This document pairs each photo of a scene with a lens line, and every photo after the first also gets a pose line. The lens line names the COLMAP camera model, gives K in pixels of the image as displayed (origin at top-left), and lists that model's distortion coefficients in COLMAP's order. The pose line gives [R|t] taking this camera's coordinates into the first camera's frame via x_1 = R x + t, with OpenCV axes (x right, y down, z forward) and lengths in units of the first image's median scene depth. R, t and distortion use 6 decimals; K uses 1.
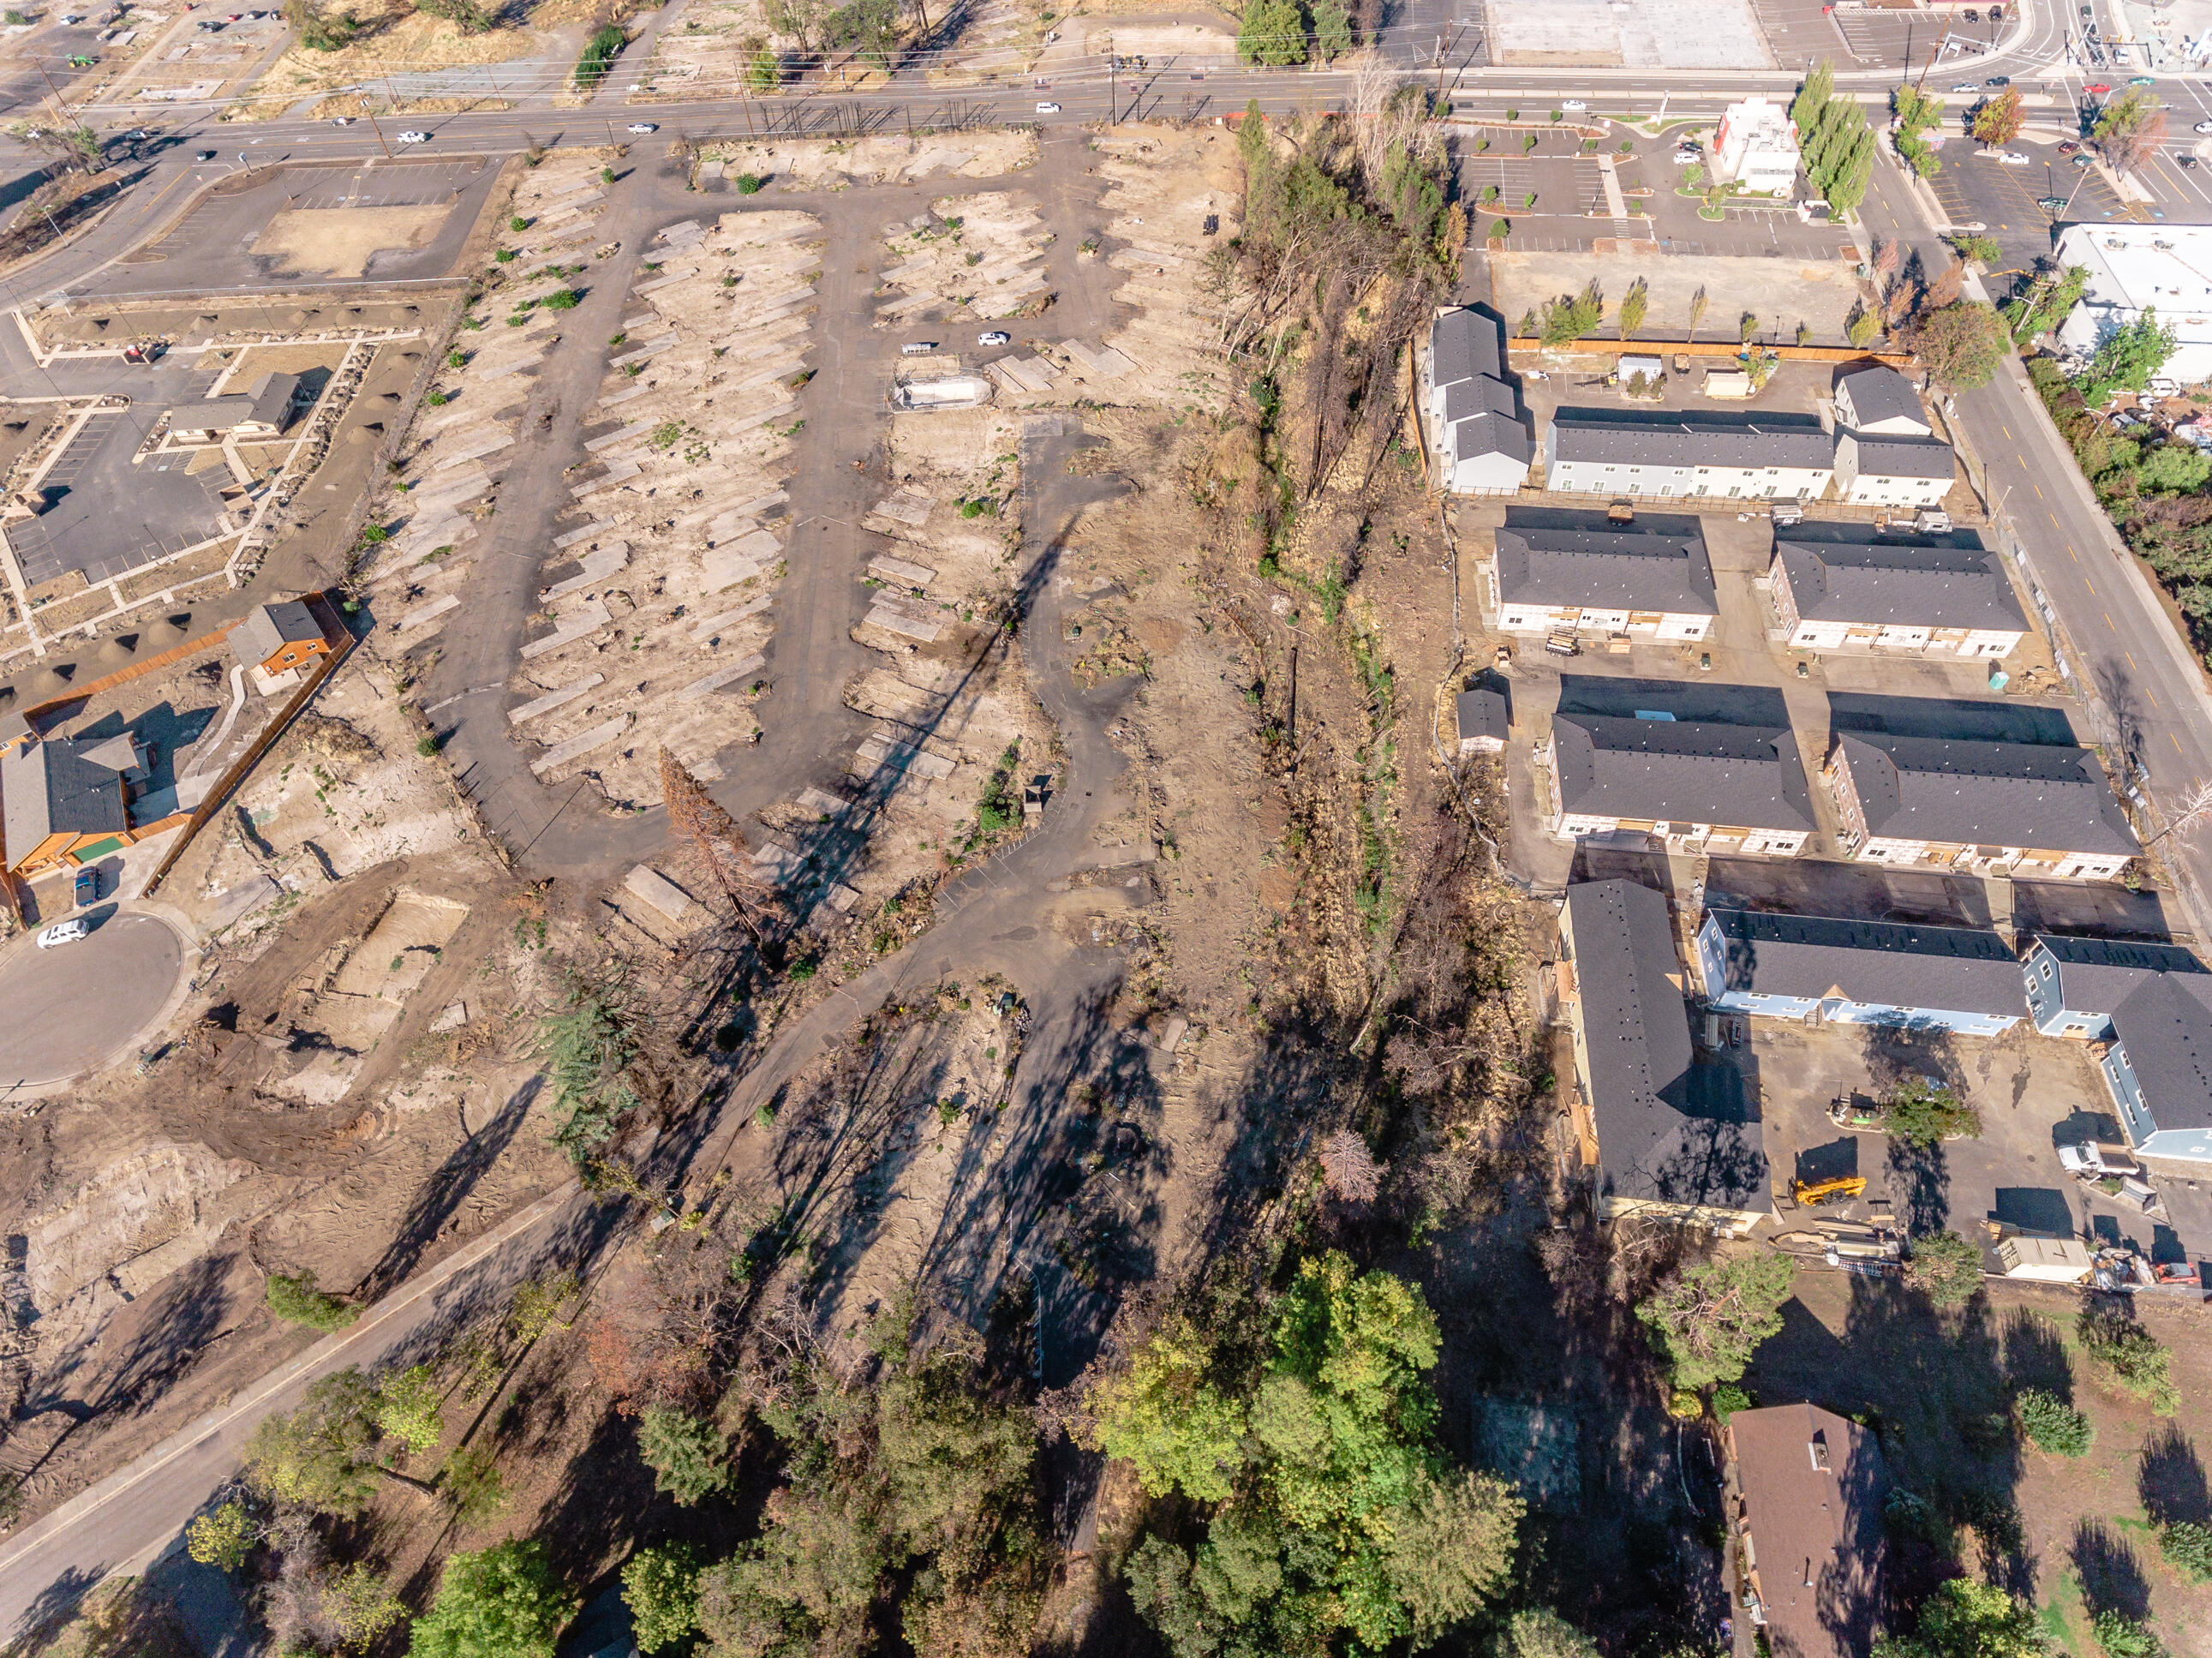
lens RADIAL K [[1287.0, 0, 1098.8], [0, 1287.0, 813.0], [0, 0, 1]] dist [0.018636, 0.000199]
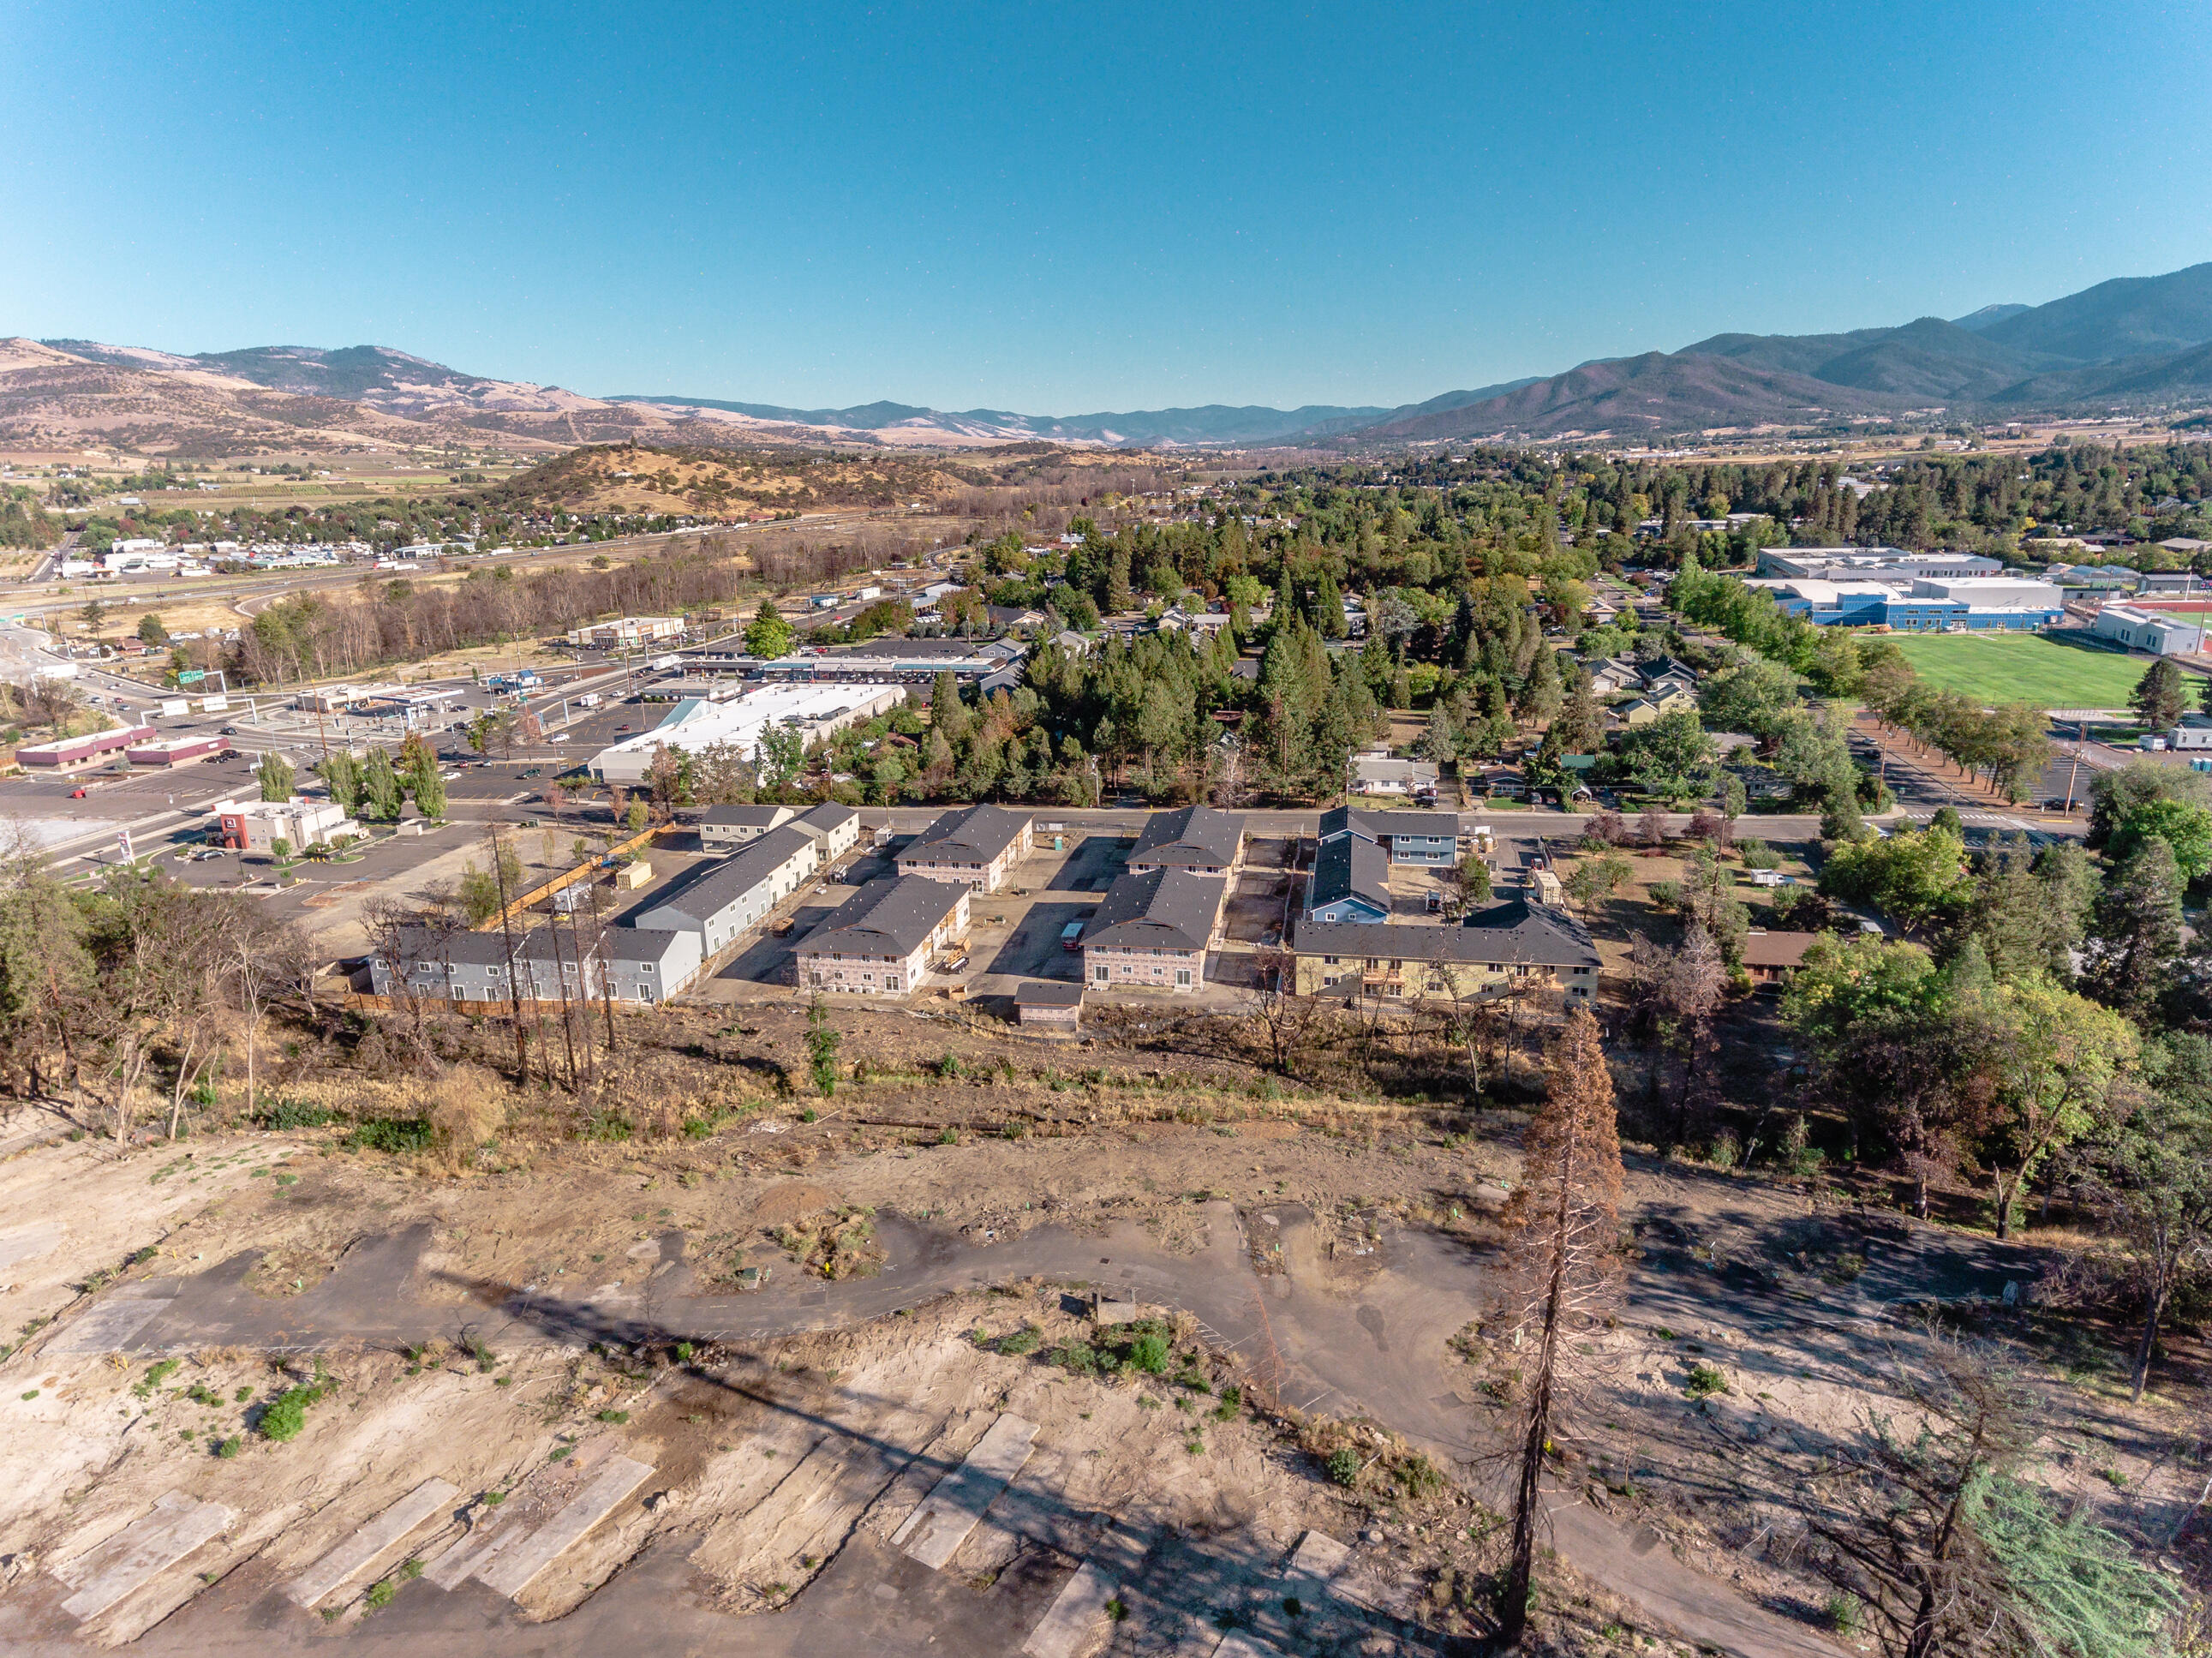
lens RADIAL K [[1287.0, 0, 1119.2], [0, 1287.0, 825.4], [0, 0, 1]] dist [0.018636, 0.000199]
pose [[0.051746, -0.245885, 0.967917, -0.578647], [0.791577, 0.601021, 0.110362, -0.210532], [-0.608874, 0.760470, 0.225738, 0.650331]]
